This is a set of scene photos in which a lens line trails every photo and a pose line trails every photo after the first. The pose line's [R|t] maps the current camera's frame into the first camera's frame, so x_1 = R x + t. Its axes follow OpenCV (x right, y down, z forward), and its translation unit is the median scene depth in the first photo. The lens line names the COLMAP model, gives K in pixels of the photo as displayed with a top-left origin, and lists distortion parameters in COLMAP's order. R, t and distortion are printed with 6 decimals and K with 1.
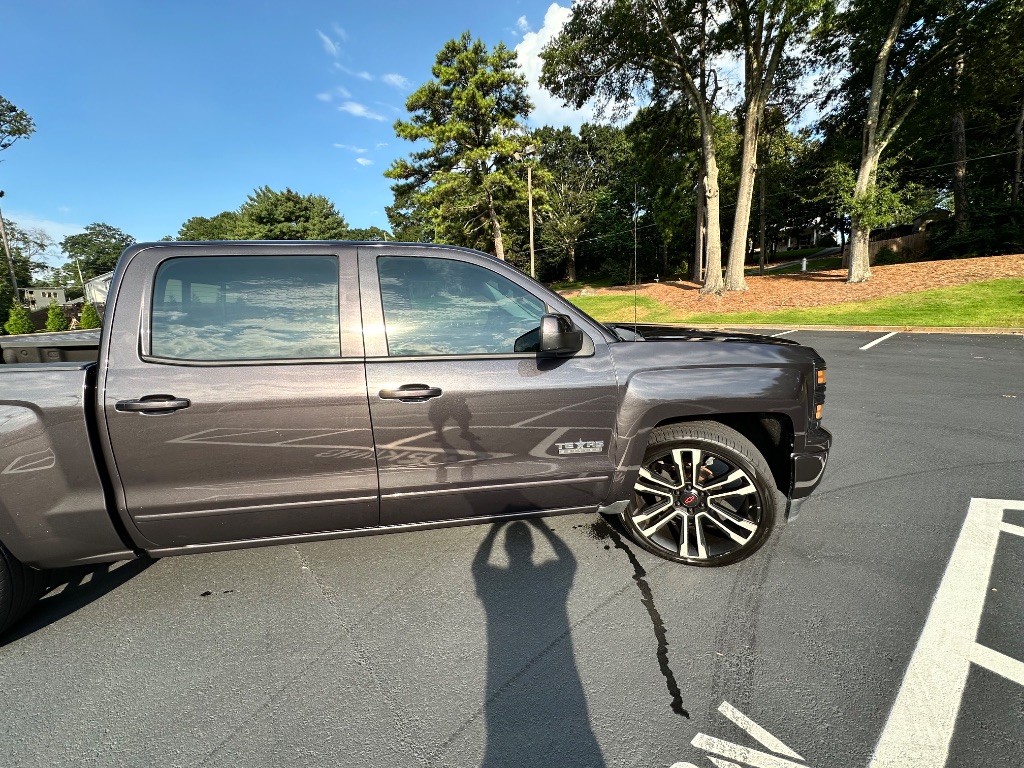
lens RADIAL K [[407.7, 0, 511.2], [0, 407.7, 383.8], [0, 0, 1]] dist [-0.003148, 0.000580]
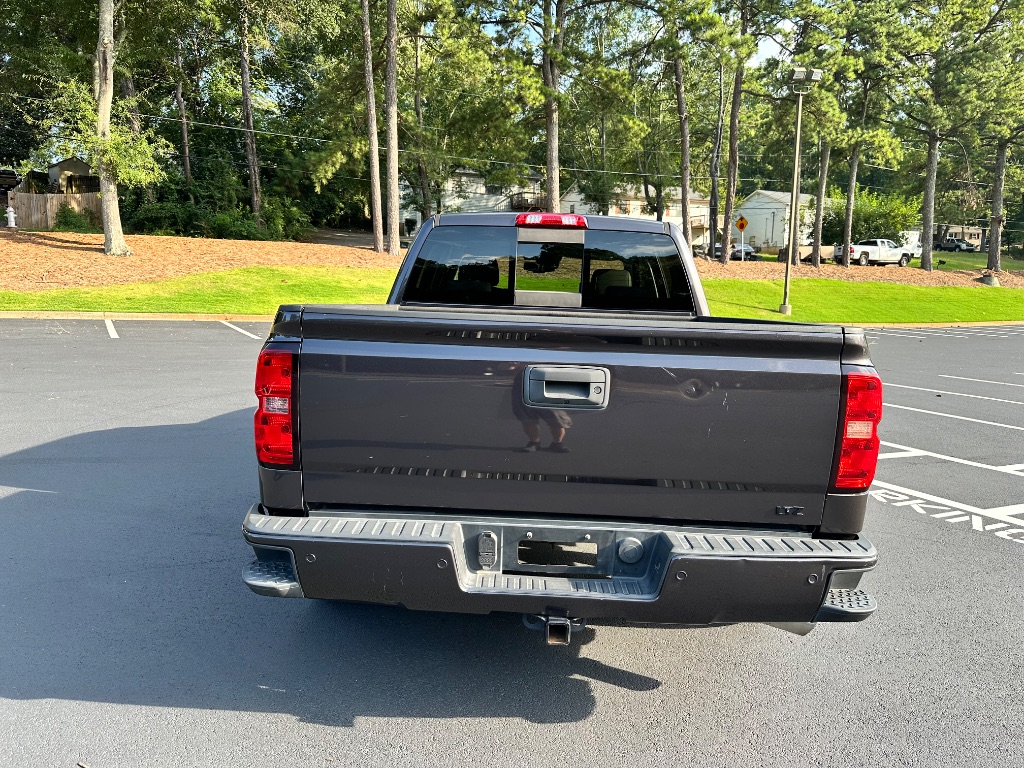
lens RADIAL K [[728.1, 0, 514.0], [0, 728.1, 389.6], [0, 0, 1]] dist [0.010713, -0.020114]
pose [[0.183790, -0.090843, 0.978759, -0.183865], [0.136668, 0.988411, 0.066076, -0.002341], [-0.973418, 0.121621, 0.194075, 0.058715]]
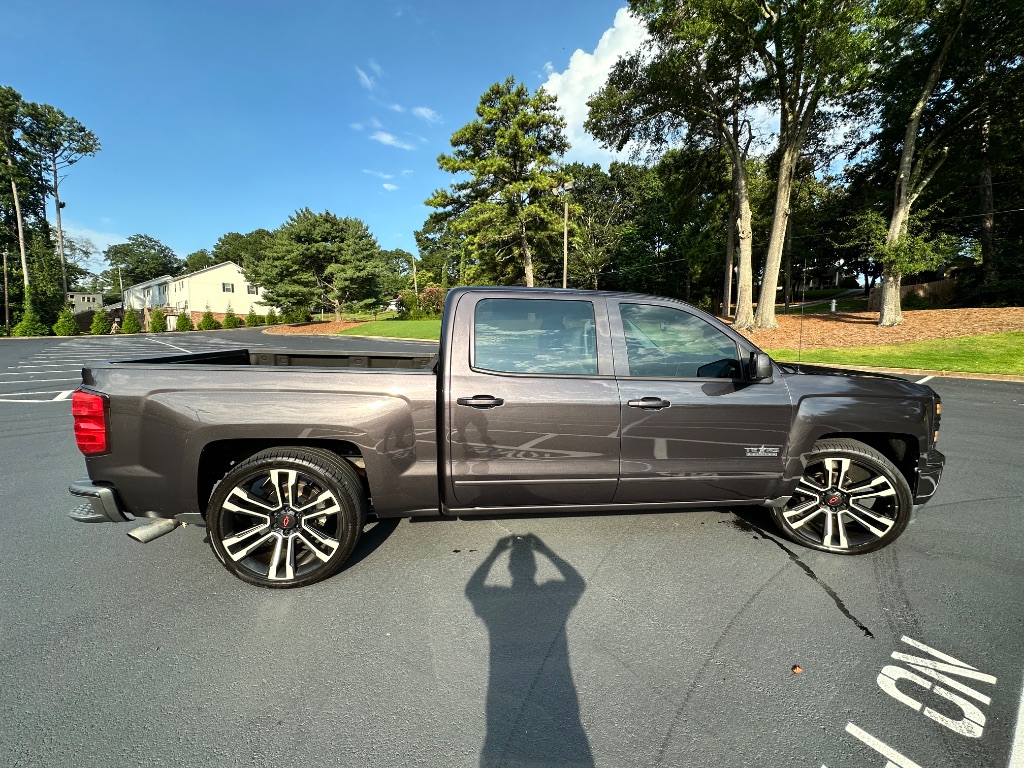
lens RADIAL K [[407.7, 0, 511.2], [0, 407.7, 383.8], [0, 0, 1]] dist [-0.003148, 0.000580]
pose [[0.998333, 0.051030, -0.026959, -0.039198], [-0.052523, 0.996939, -0.057909, 0.003506], [0.023922, 0.059229, 0.997958, -0.022361]]
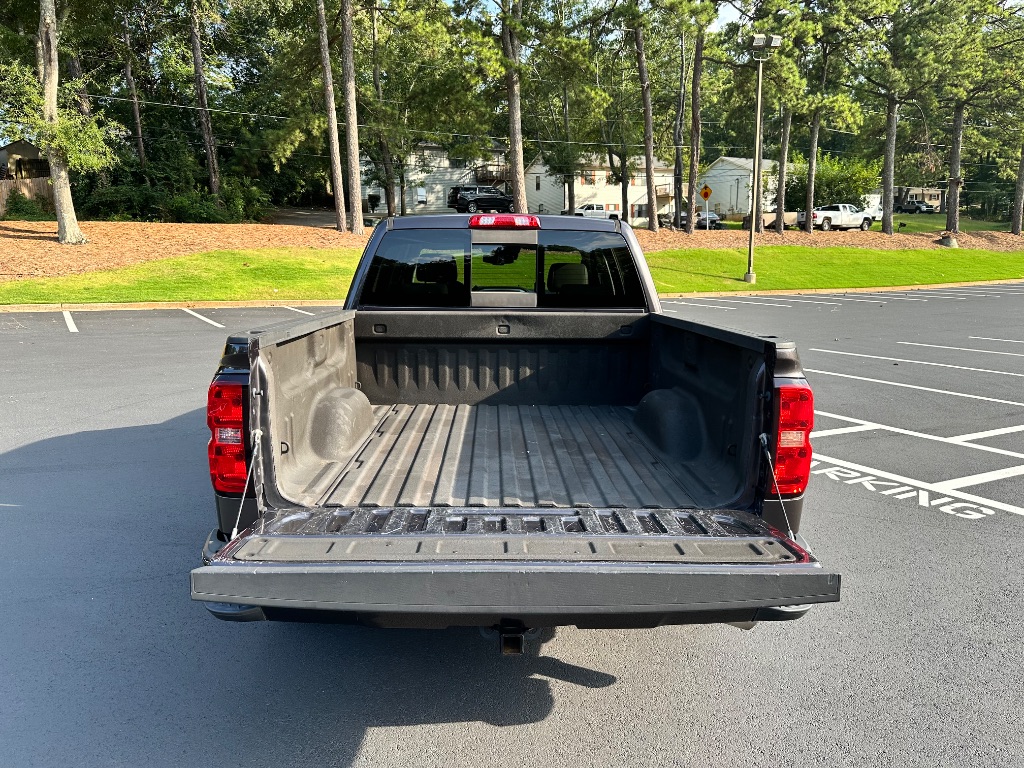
lens RADIAL K [[727.9, 0, 512.9], [0, 727.9, 390.2], [0, 0, 1]] dist [0.006437, -0.014458]
pose [[0.144169, -0.133322, 0.980531, -0.184883], [0.167058, 0.979939, 0.108679, -0.006425], [-0.975350, 0.148138, 0.163549, 0.055637]]
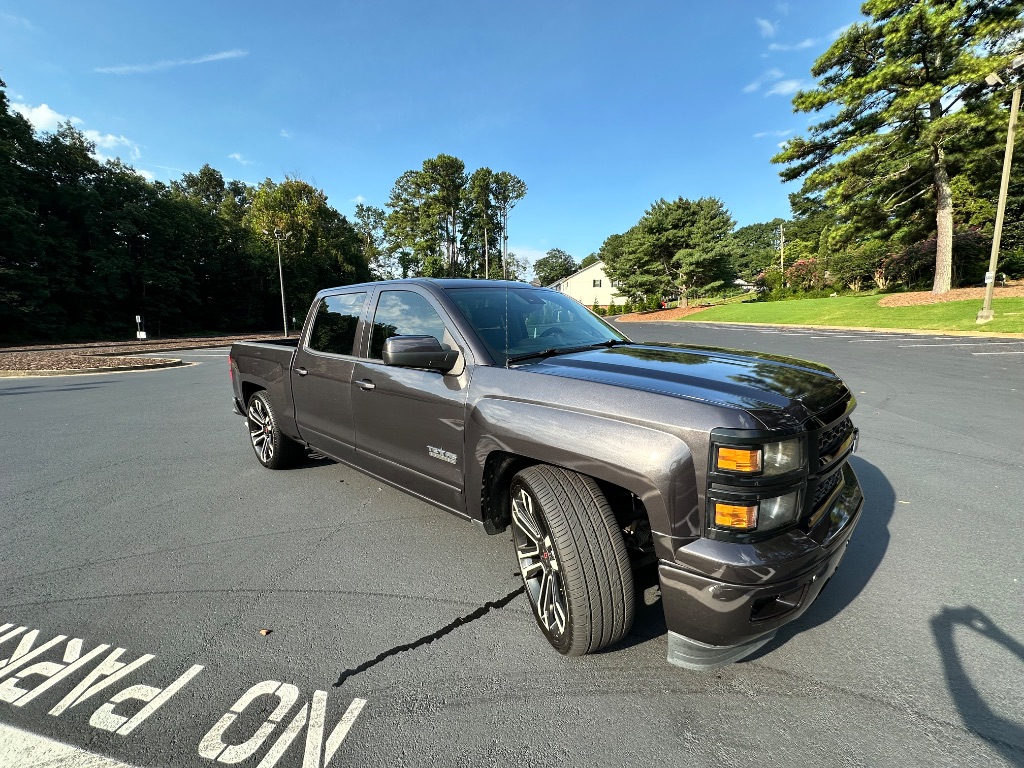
lens RADIAL K [[407.7, 0, 511.2], [0, 407.7, 383.8], [0, 0, 1]] dist [-0.003148, 0.000580]
pose [[0.638689, 0.138276, -0.756939, 0.070695], [-0.140460, 0.988144, 0.061995, -0.008499], [0.756536, 0.066724, 0.650539, 0.025280]]
